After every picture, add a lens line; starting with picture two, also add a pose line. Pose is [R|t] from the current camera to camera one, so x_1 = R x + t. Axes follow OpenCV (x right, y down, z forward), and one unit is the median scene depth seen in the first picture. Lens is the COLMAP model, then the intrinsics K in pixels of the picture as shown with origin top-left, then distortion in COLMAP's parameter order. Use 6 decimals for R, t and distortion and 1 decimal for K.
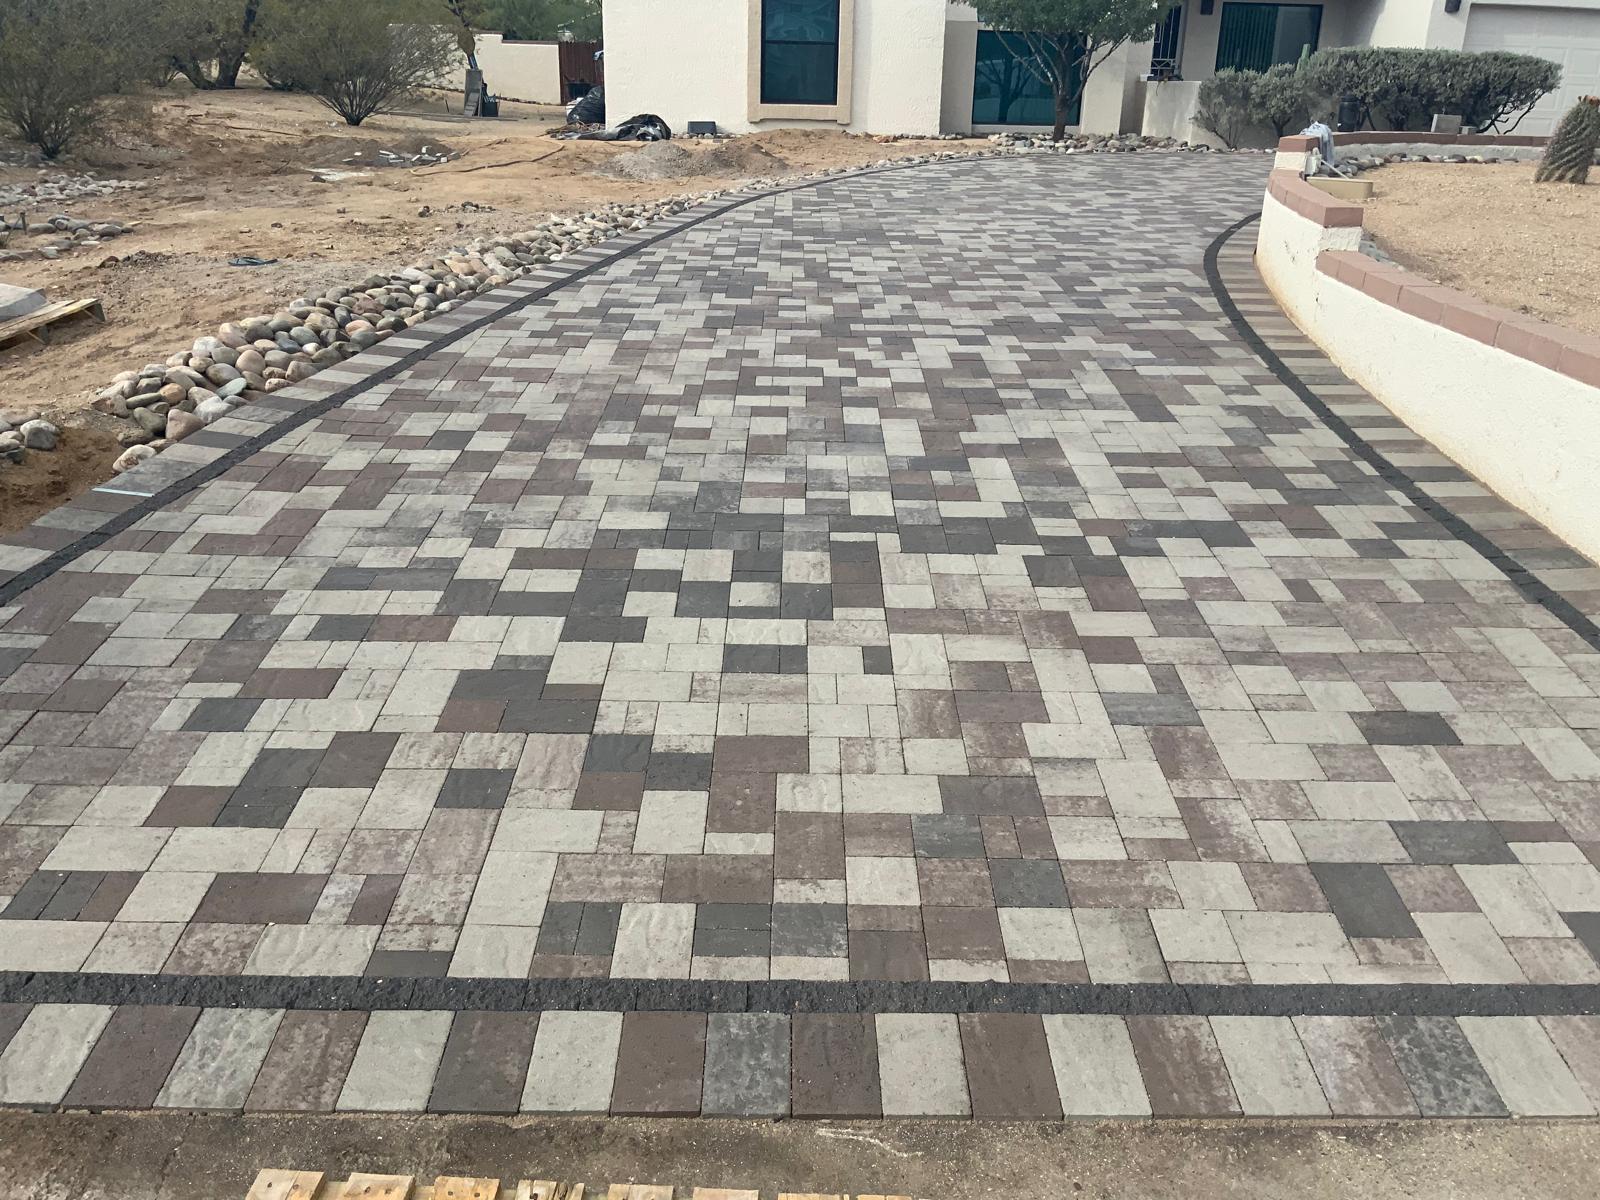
lens RADIAL K [[1321.5, 0, 800.0], [0, 1321.5, 600.0], [0, 0, 1]] dist [0.007036, -0.067320]
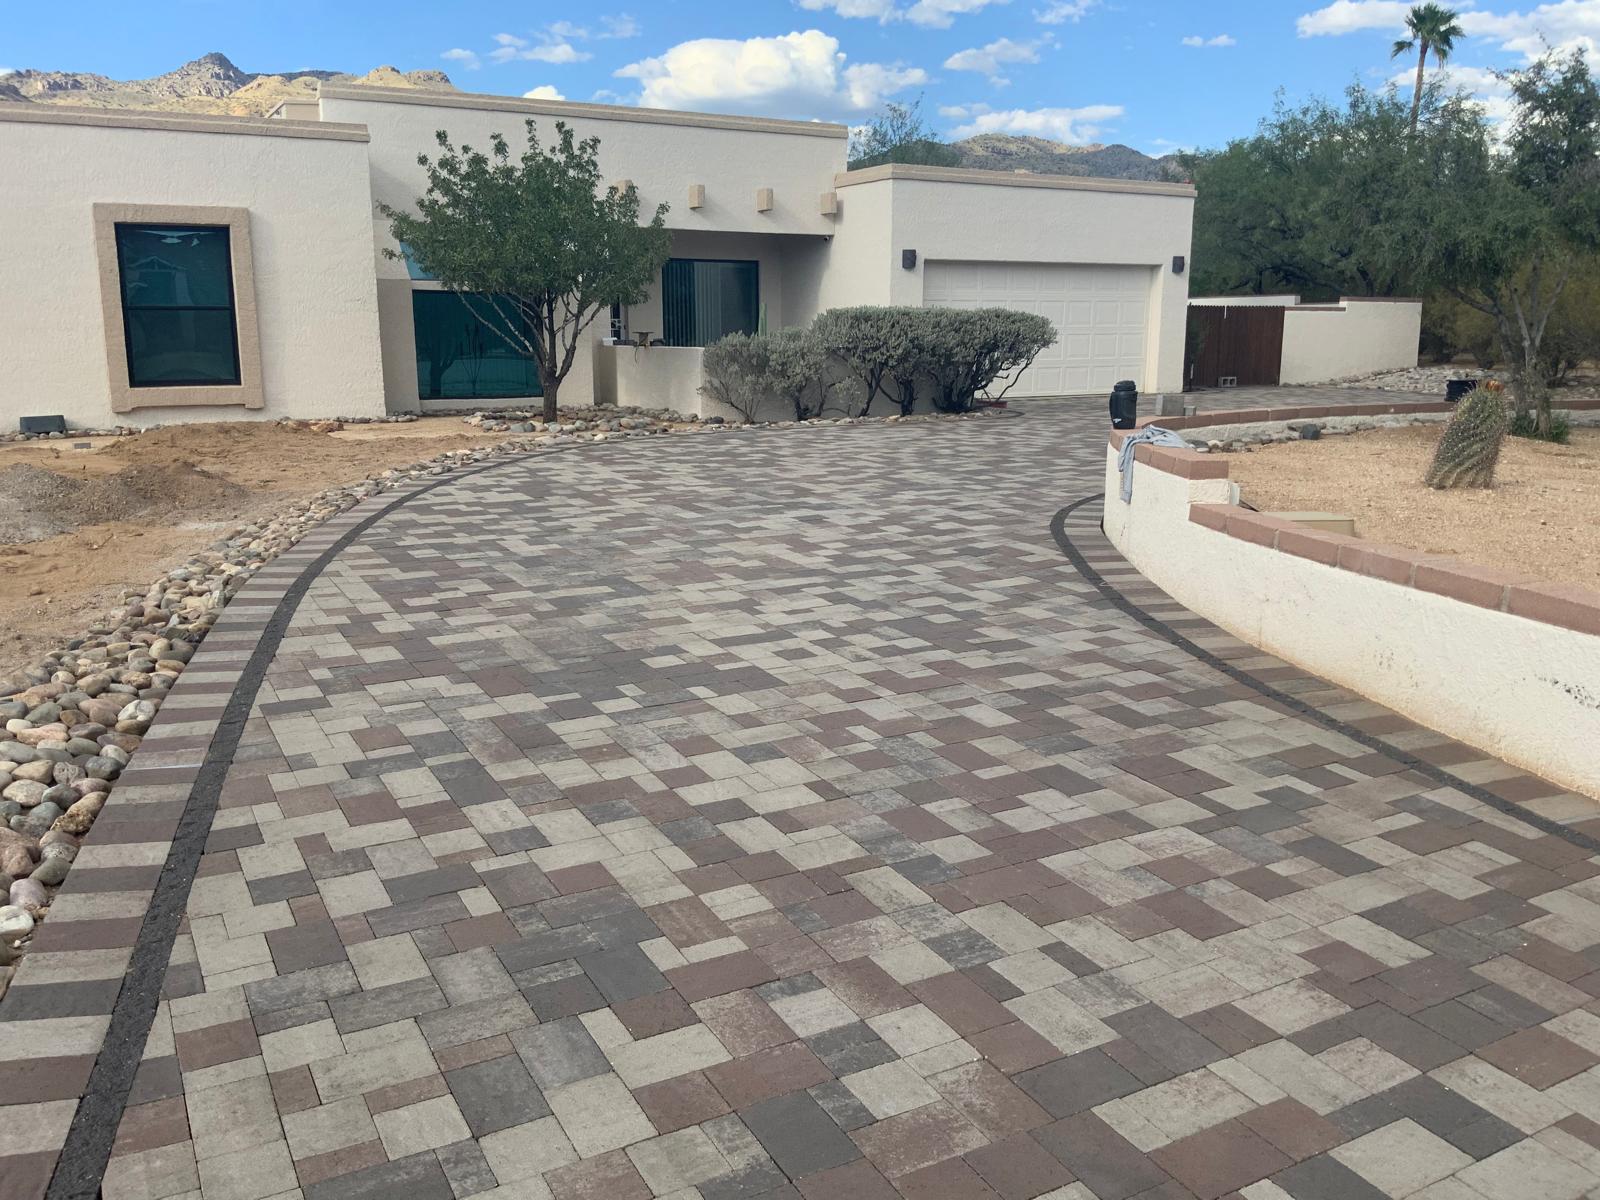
lens RADIAL K [[1321.5, 0, 800.0], [0, 1321.5, 600.0], [0, 0, 1]] dist [0.007036, -0.067320]
pose [[0.873190, -0.108707, 0.475102, -0.067915], [0.187837, 0.974564, -0.122237, -0.112868], [-0.449730, 0.195978, 0.871399, 0.247005]]
